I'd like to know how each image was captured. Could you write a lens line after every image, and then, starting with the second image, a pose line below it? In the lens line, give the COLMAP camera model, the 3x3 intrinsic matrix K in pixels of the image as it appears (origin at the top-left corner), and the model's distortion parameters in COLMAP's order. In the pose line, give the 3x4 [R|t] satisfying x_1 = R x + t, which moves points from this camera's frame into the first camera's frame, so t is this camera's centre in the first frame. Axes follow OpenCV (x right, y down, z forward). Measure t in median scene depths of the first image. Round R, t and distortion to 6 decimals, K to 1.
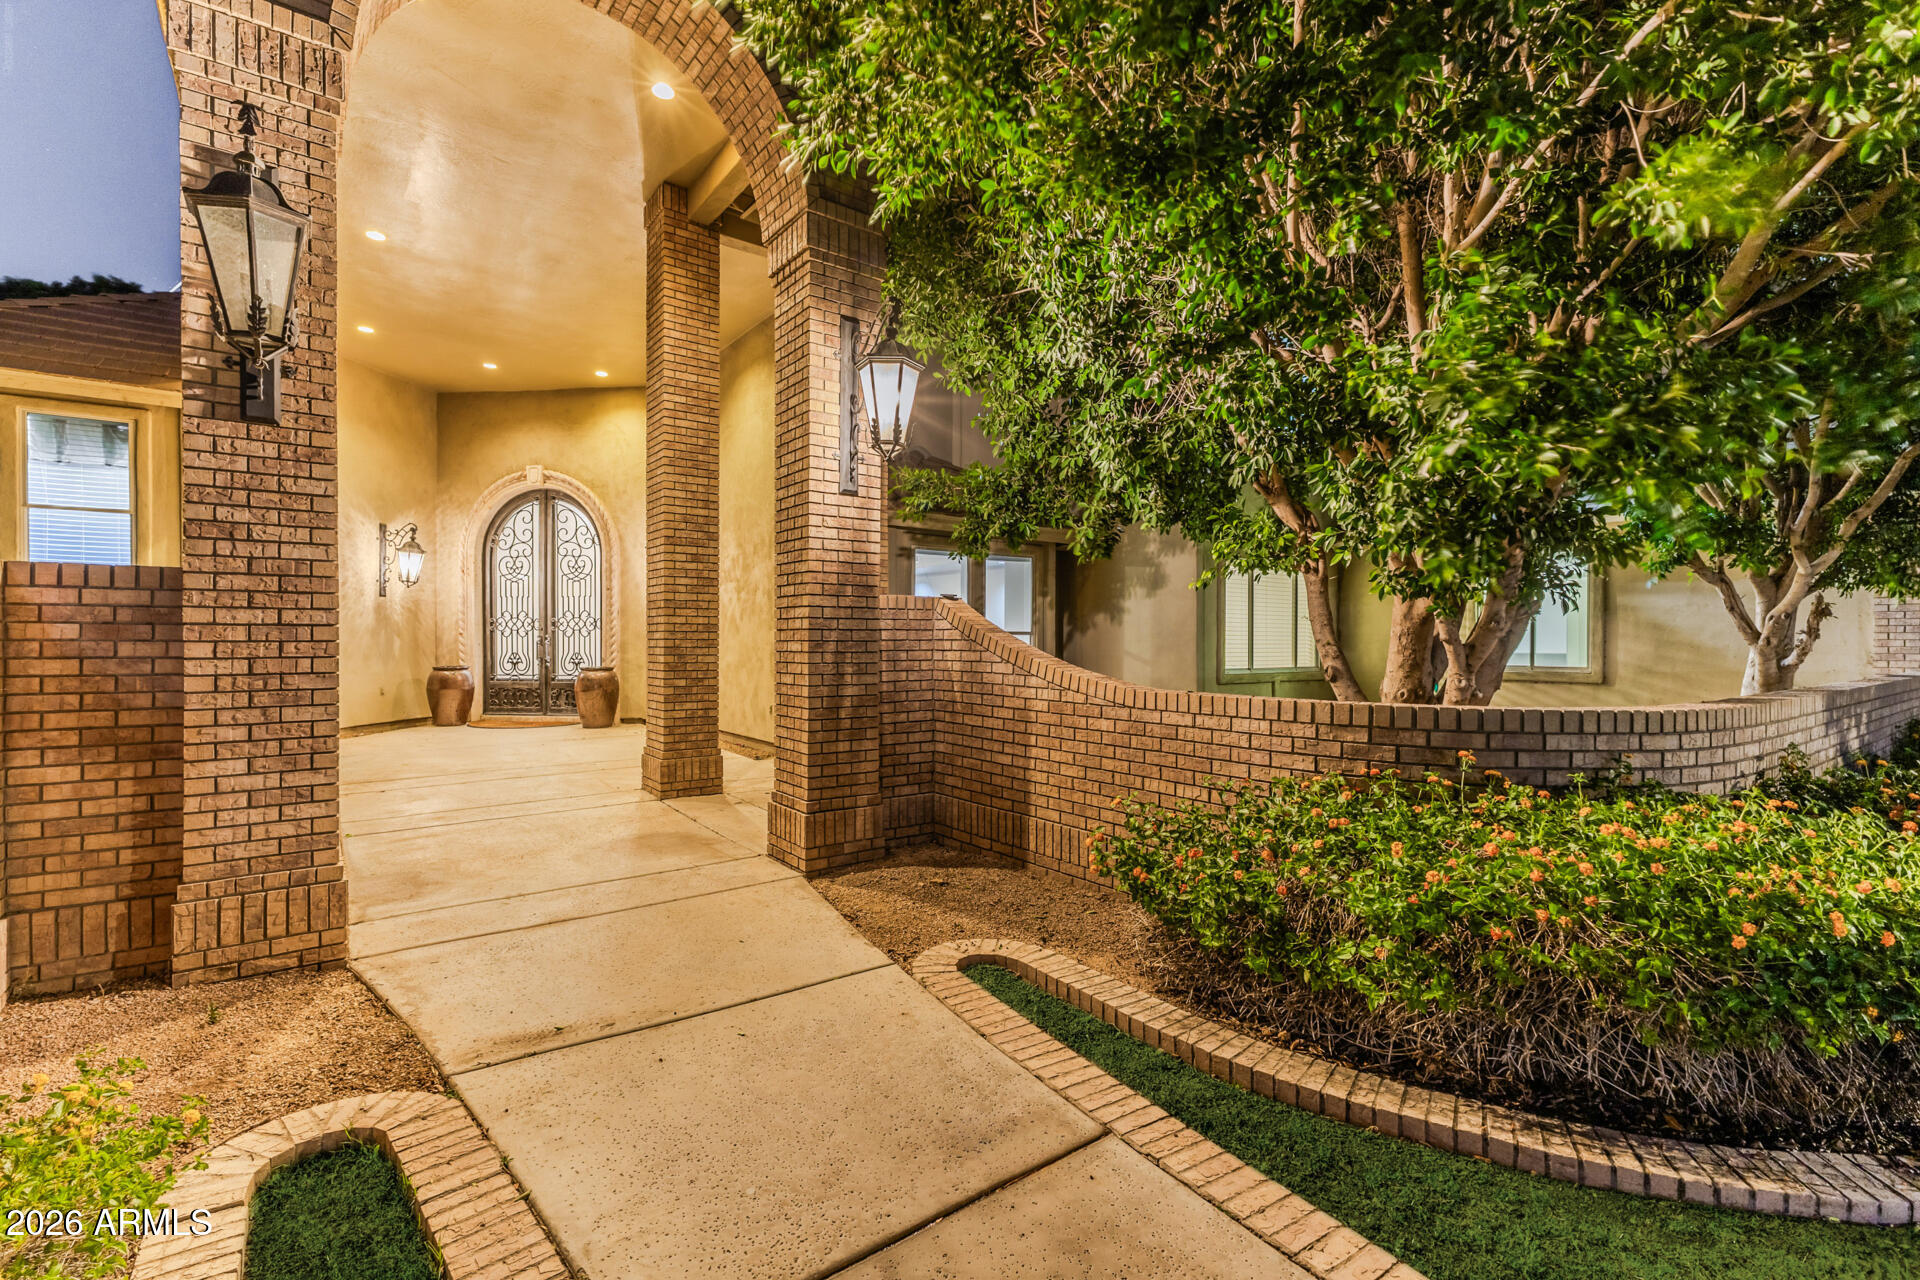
lens RADIAL K [[837.2, 0, 960.0], [0, 837.2, 640.0], [0, 0, 1]] dist [0.000381, 0.000149]
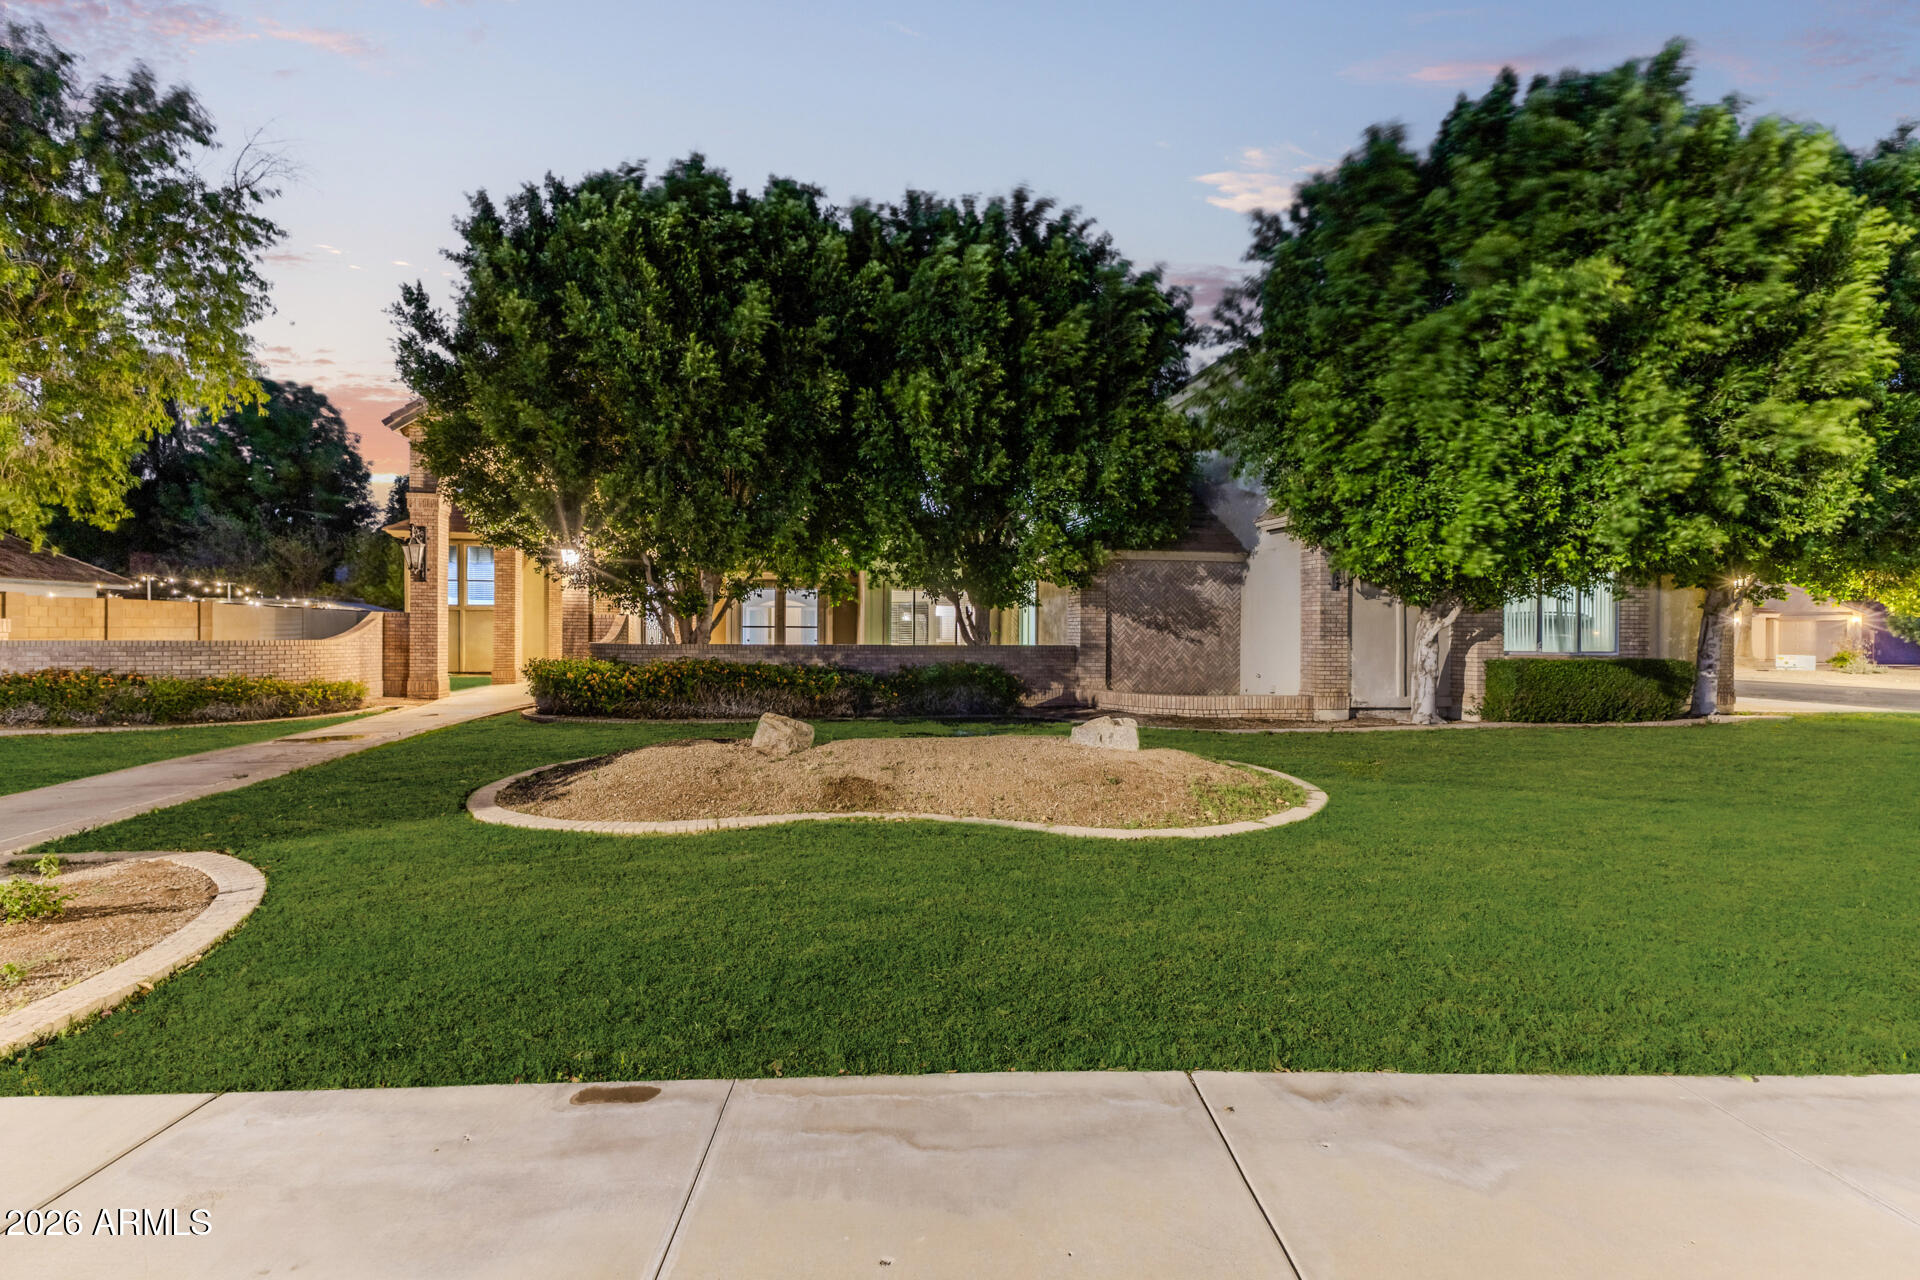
lens RADIAL K [[837.2, 0, 960.0], [0, 837.2, 640.0], [0, 0, 1]] dist [0.000381, 0.000149]
pose [[0.904436, 0.004994, -0.426581, 1.819988], [-0.003082, 0.999982, 0.005173, 0.016108], [0.426599, -0.003364, 0.904435, -0.917816]]
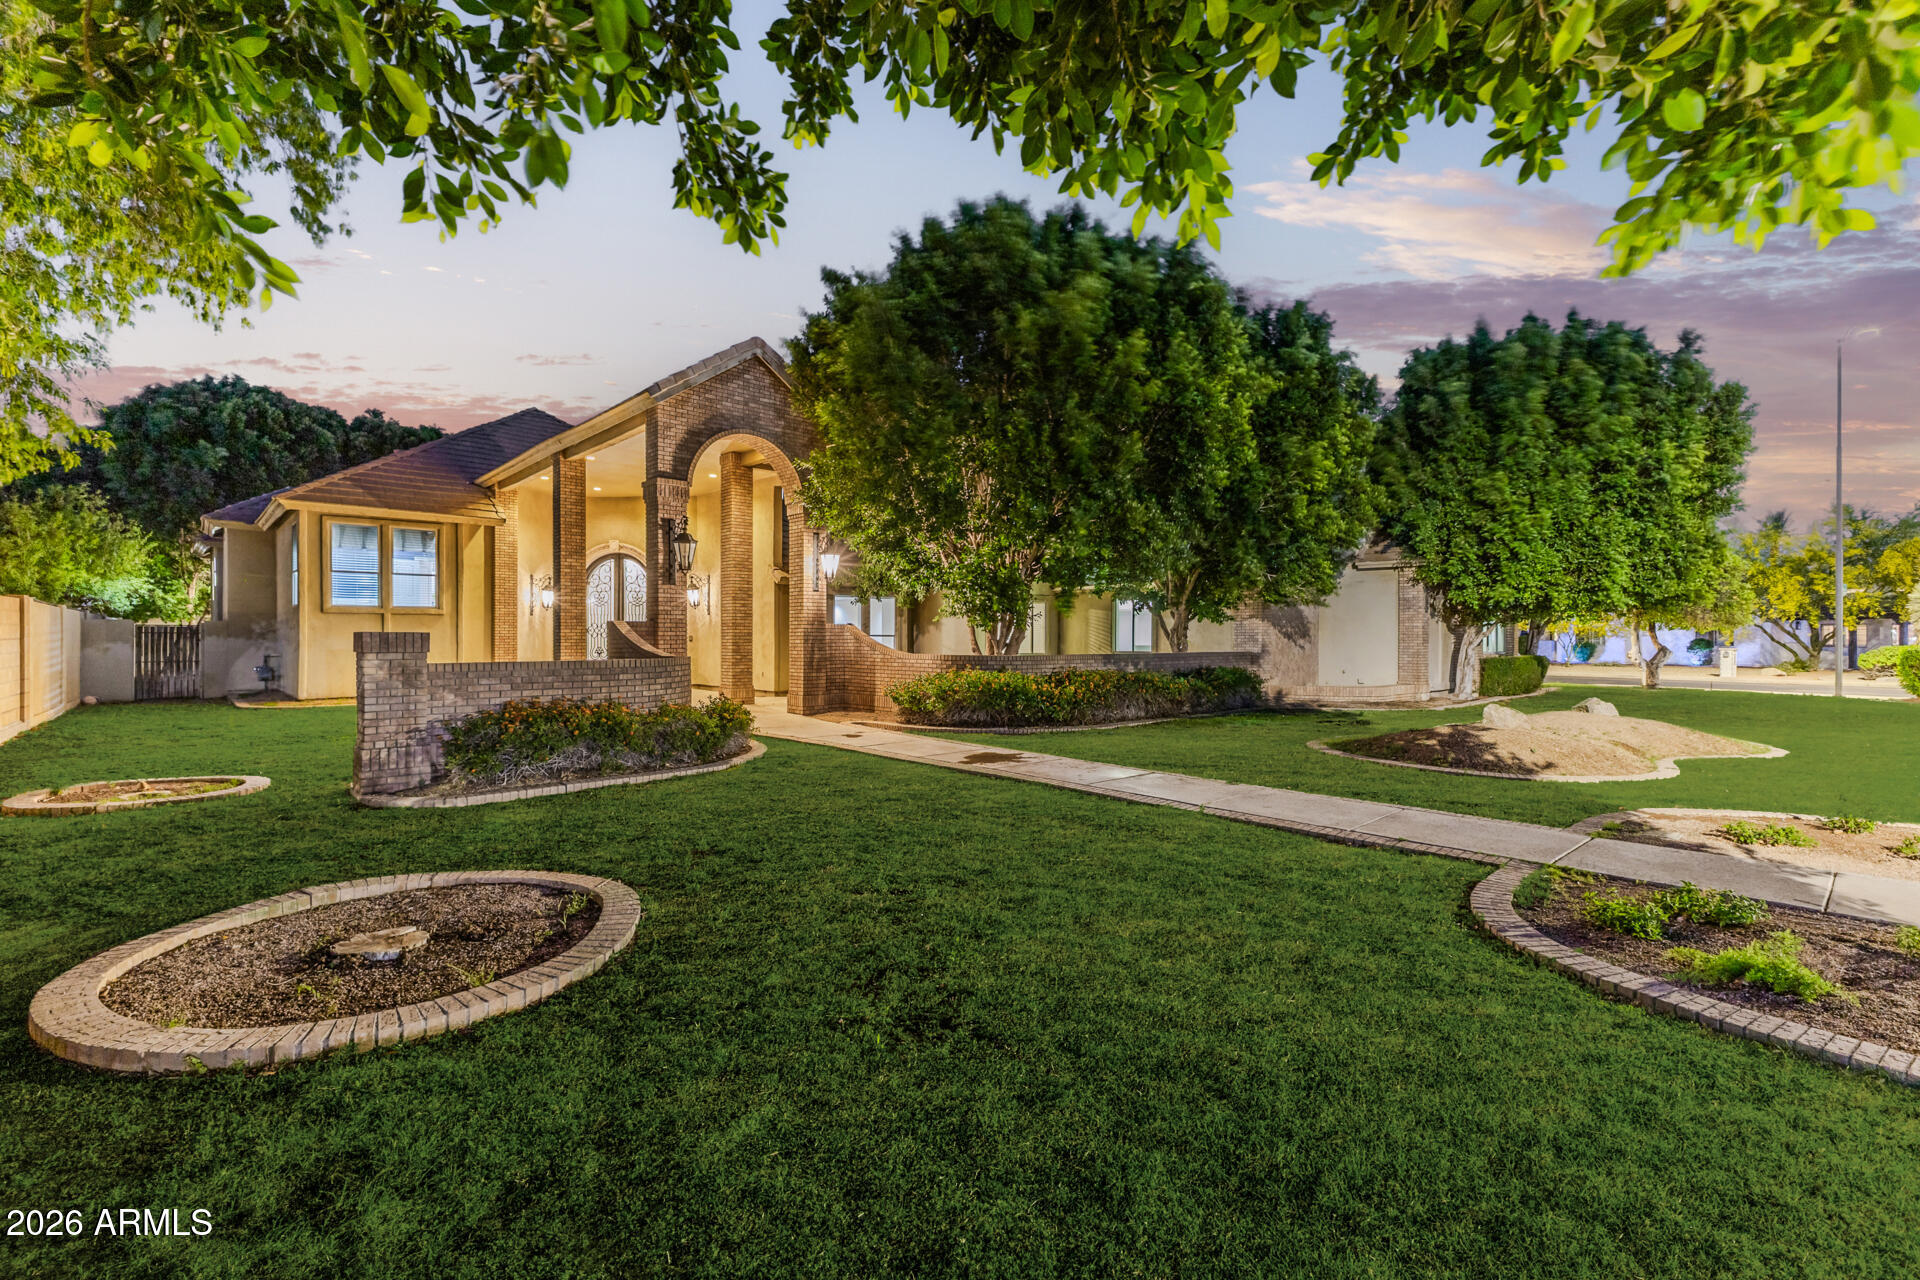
lens RADIAL K [[837.2, 0, 960.0], [0, 837.2, 640.0], [0, 0, 1]] dist [0.000381, 0.000149]
pose [[0.994081, -0.000804, 0.108641, 0.037653], [0.000648, 0.999999, 0.001468, -0.001461], [-0.108642, -0.001389, 0.994080, -1.431380]]
